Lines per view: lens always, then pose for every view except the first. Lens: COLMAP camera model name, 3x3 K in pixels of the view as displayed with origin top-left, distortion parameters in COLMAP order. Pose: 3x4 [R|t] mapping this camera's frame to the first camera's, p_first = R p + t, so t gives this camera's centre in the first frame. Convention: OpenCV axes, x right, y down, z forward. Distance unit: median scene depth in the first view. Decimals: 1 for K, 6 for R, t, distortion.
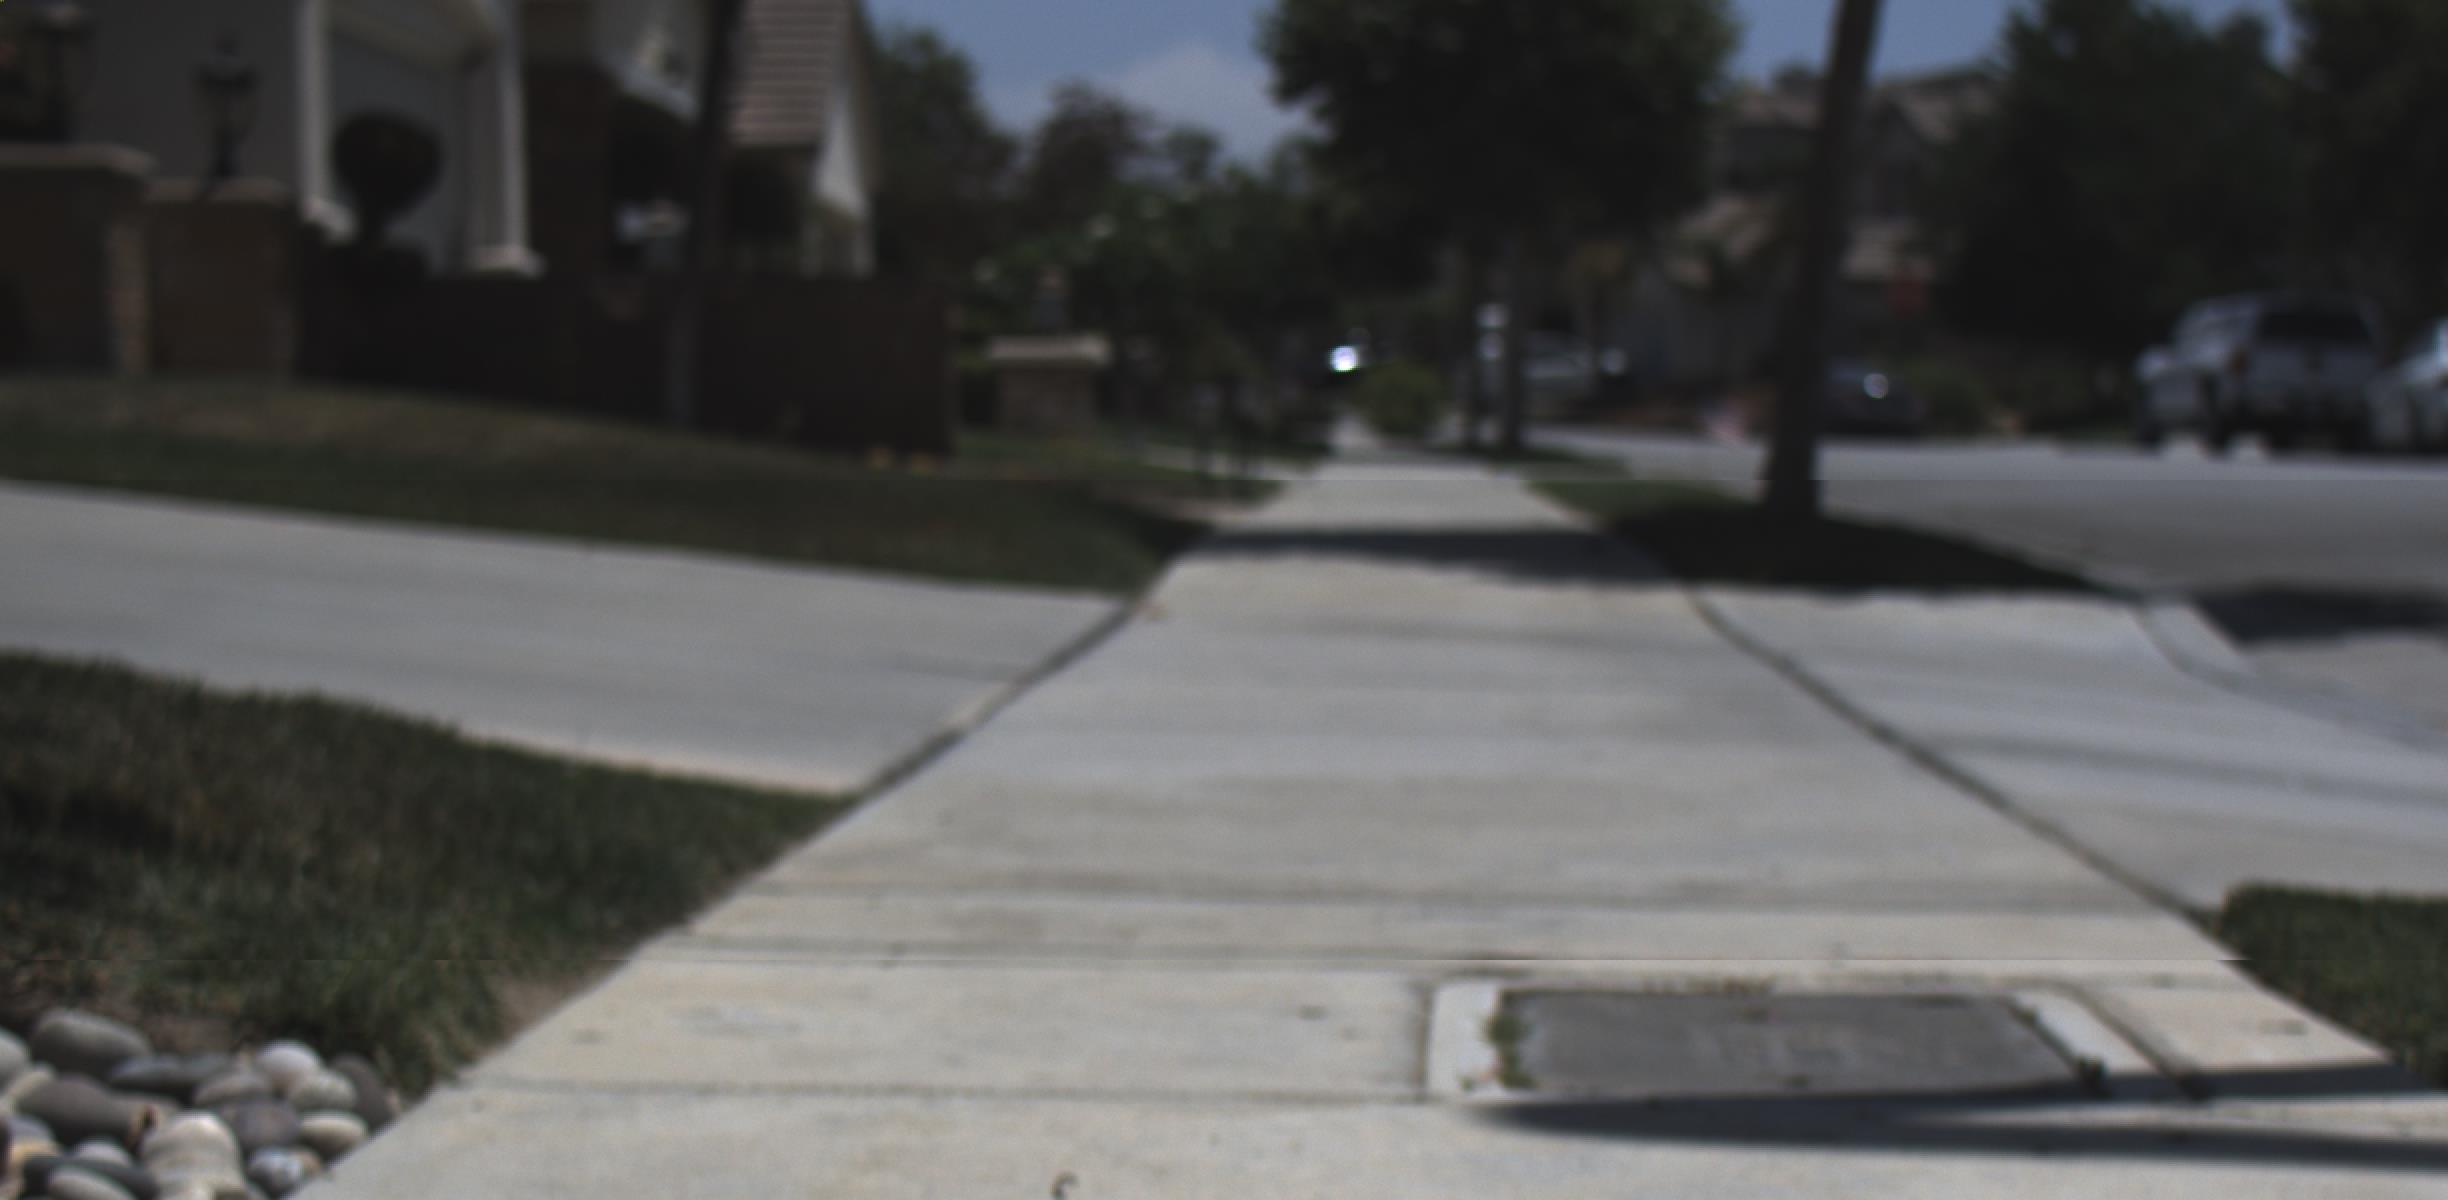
lens RADIAL K [[8747.8, 0, 1224.0], [0, 8747.8, 600.0], [0, 0, 1]] dist [0.264627, 27.547732]
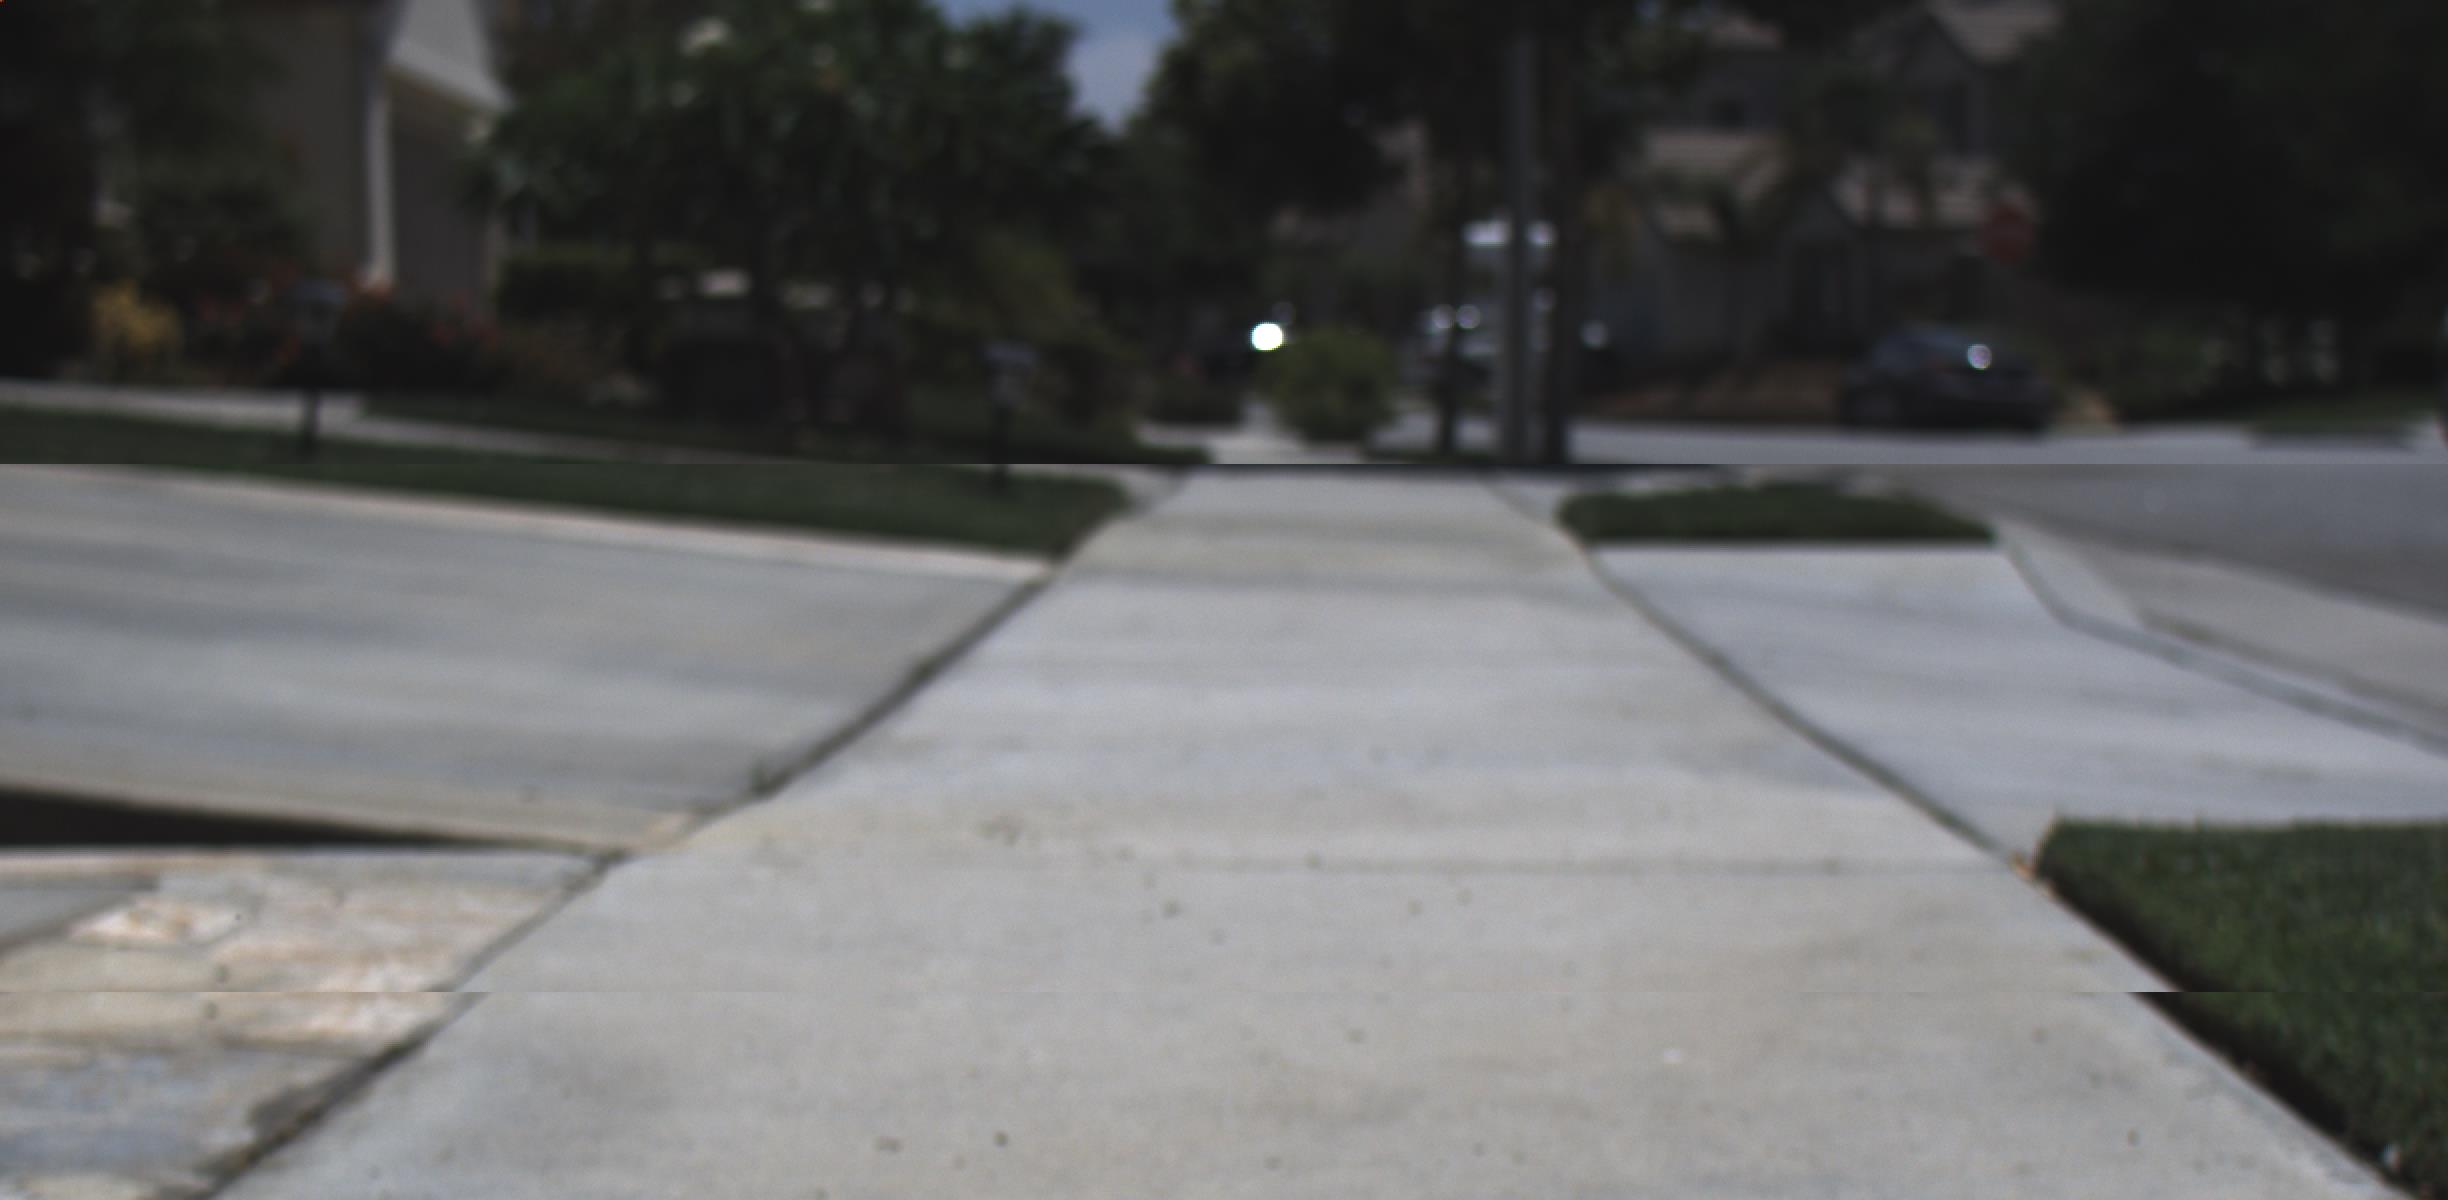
lens RADIAL K [[8747.8, 0, 1224.0], [0, 8747.8, 600.0], [0, 0, 1]] dist [0.264627, 27.547732]
pose [[0.999894, -0.012807, 0.006879, 0.008596], [0.012797, 0.999917, 0.001497, -0.008995], [-0.006898, -0.001409, 0.999975, 0.401150]]
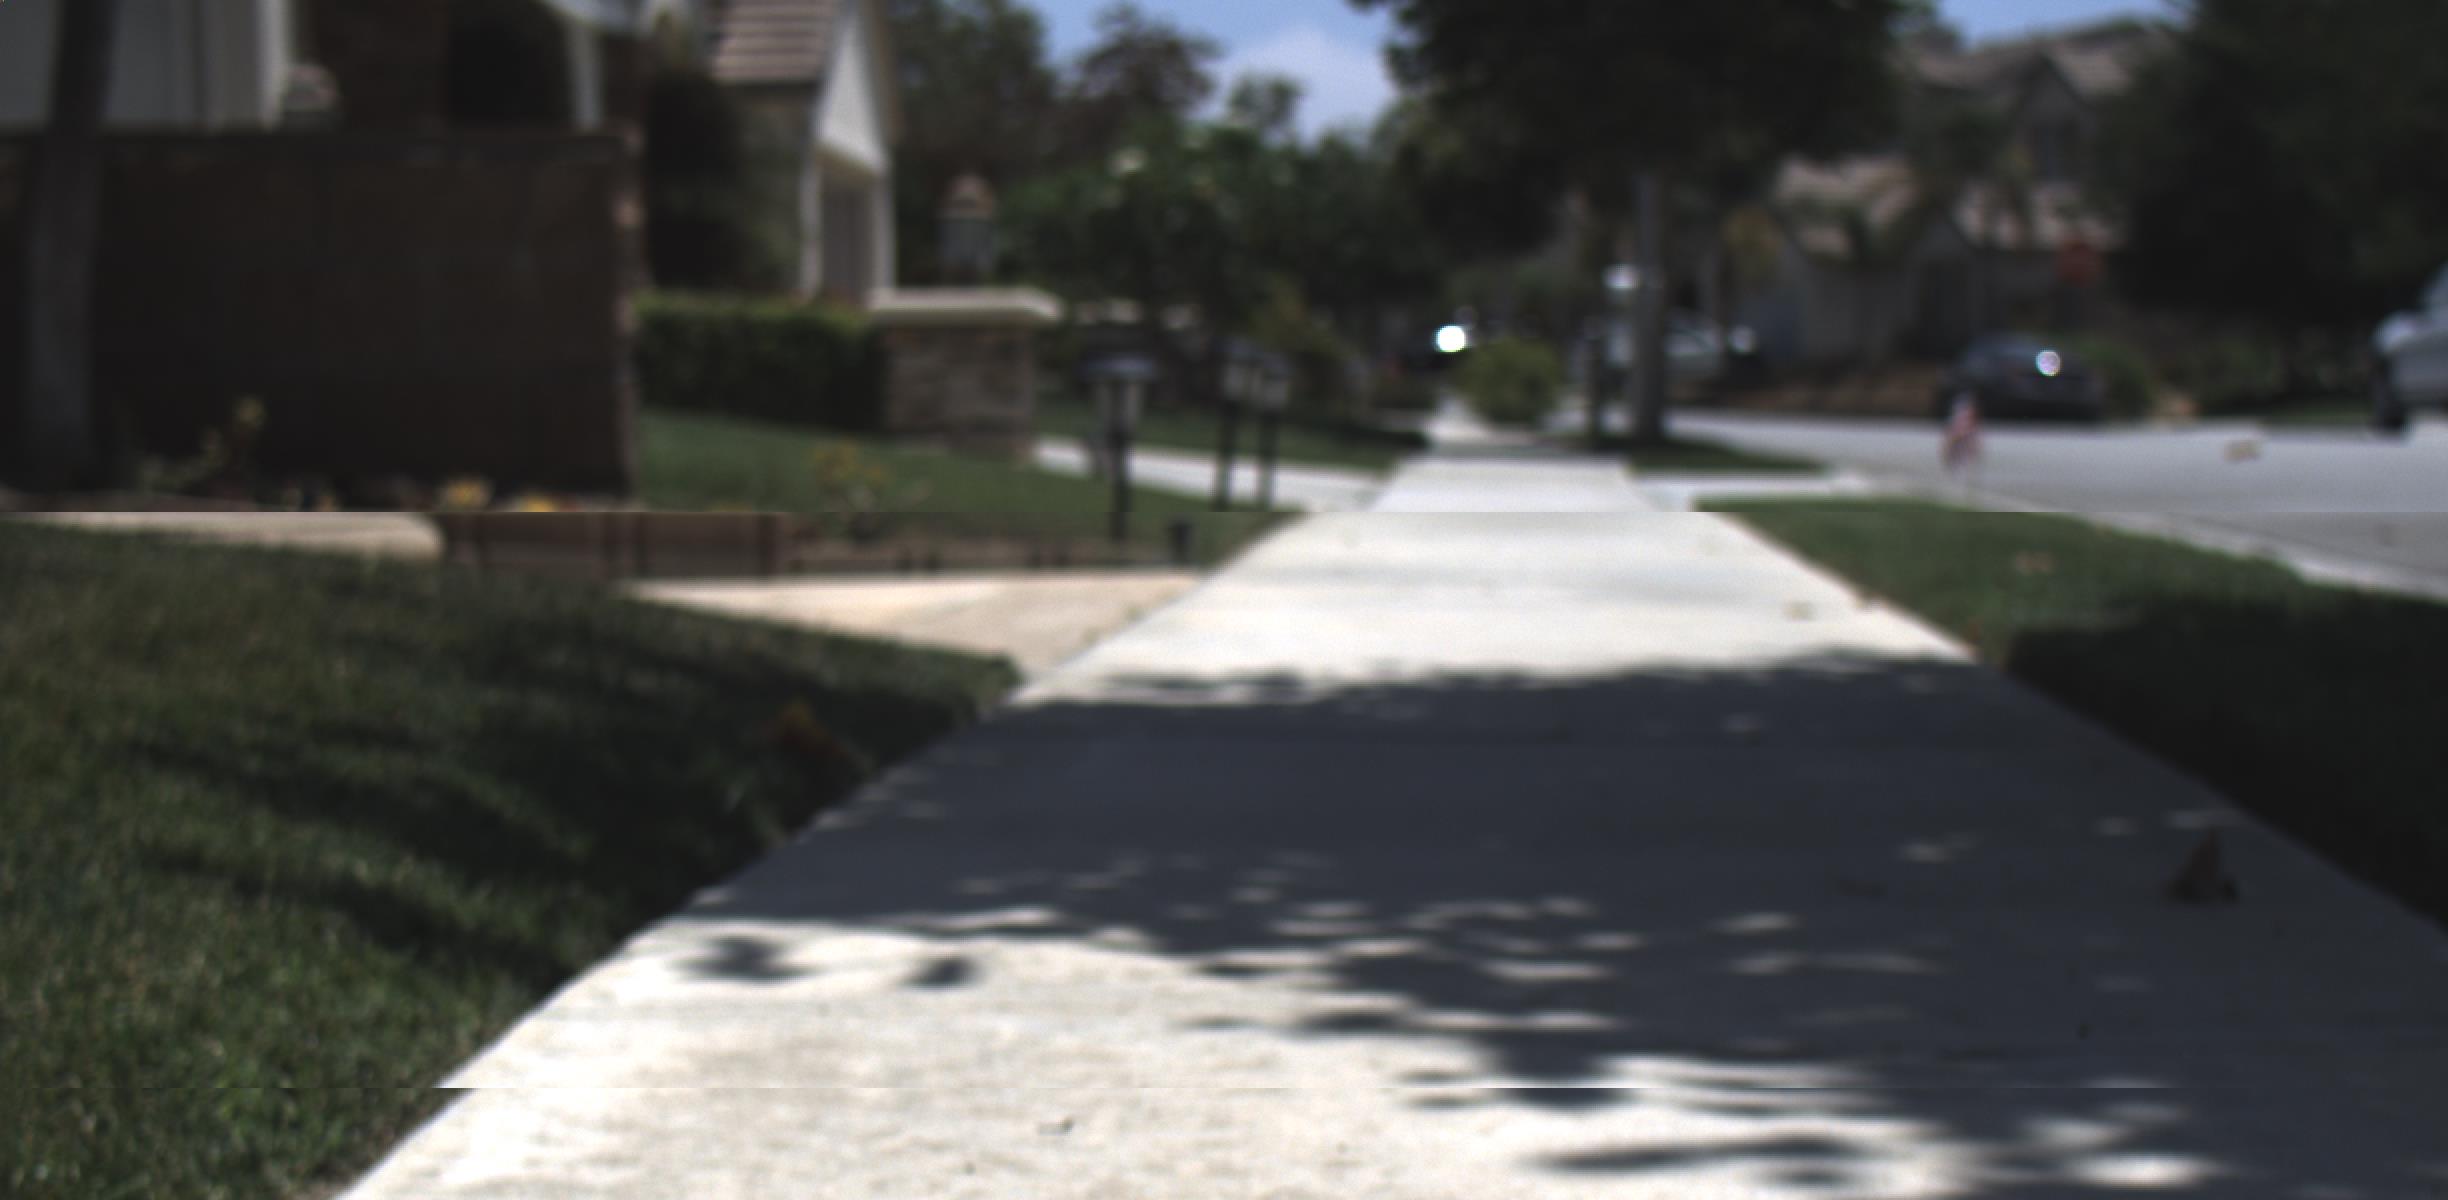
lens RADIAL K [[8702.5, 0, 1224.0], [0, 8702.5, 600.0], [0, 0, 1]] dist [0.710608, 4.714218]
pose [[0.999906, -0.004289, -0.013019, 0.003585], [0.004313, 0.999989, 0.001777, -0.003584], [0.013011, -0.001833, 0.999914, 0.170804]]
